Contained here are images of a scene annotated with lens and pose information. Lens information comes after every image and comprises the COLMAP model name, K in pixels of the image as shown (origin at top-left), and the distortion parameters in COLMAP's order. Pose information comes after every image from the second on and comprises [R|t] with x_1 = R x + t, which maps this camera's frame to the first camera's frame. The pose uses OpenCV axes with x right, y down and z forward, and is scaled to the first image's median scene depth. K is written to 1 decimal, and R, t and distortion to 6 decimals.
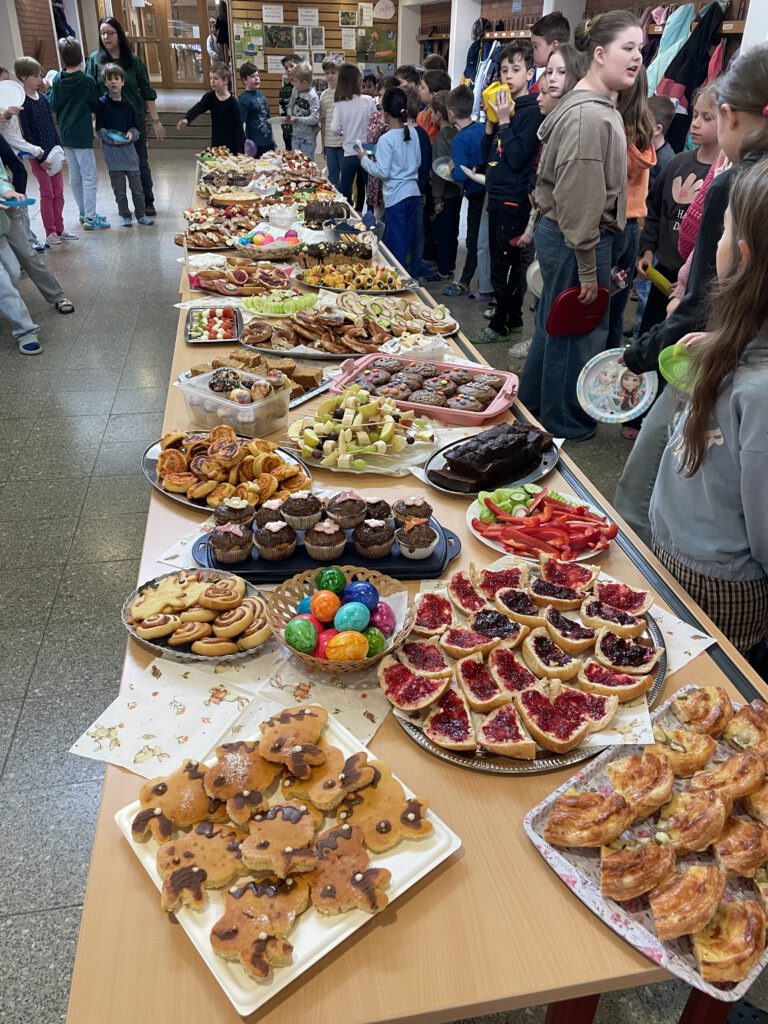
lens RADIAL K [[774.6, 0, 396.6], [0, 774.6, 506.6], [0, 0, 1]] dist [0.103523, -0.124188]
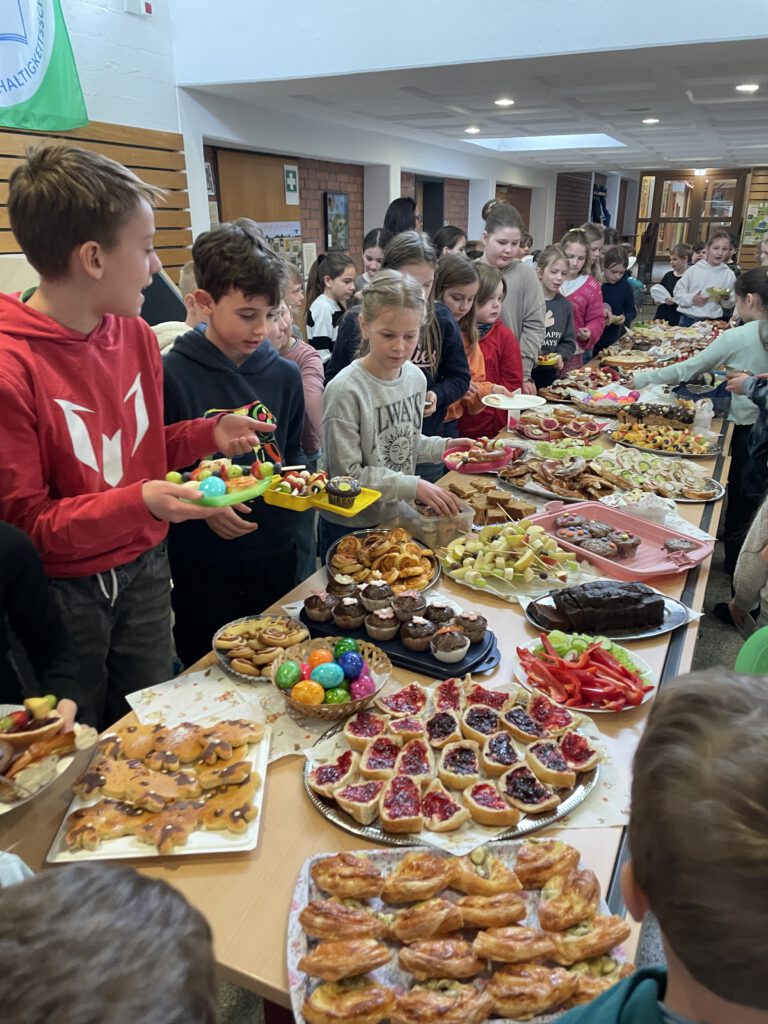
lens RADIAL K [[774.6, 0, 396.6], [0, 774.6, 506.6], [0, 0, 1]] dist [0.103523, -0.124188]
pose [[0.814353, 0.177962, -0.552412, 0.320551], [-0.275434, 0.956316, -0.097957, -0.011139], [0.510848, 0.231924, 0.827795, -0.019140]]
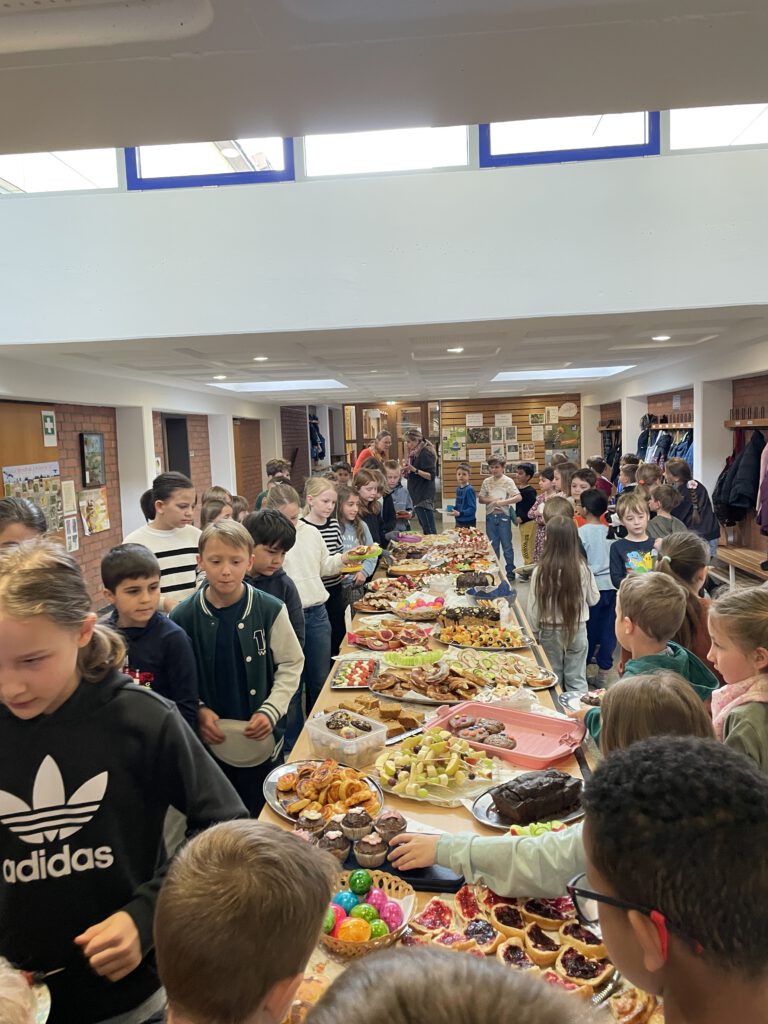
lens RADIAL K [[774.4, 0, 384.0], [0, 774.4, 512.0], [0, 0, 1]] dist [0.099543, -0.136533]
pose [[0.961871, -0.032262, -0.271595, 0.170032], [-0.082524, 0.912505, -0.400656, 0.029068], [0.260758, 0.407792, 0.875049, -0.202494]]
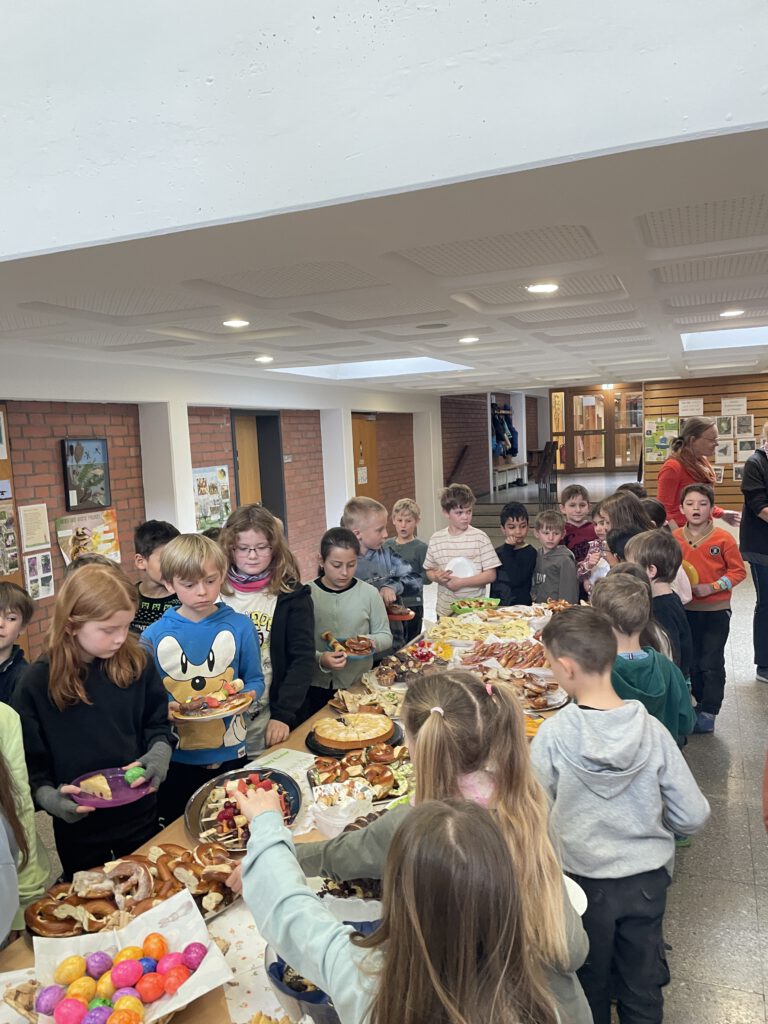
lens RADIAL K [[774.4, 0, 384.0], [0, 774.4, 512.0], [0, 0, 1]] dist [0.099543, -0.136533]
pose [[0.831300, -0.007087, -0.555779, 0.273915], [-0.219724, 0.914283, -0.340307, -0.654119], [0.510551, 0.405015, 0.758486, 0.936318]]
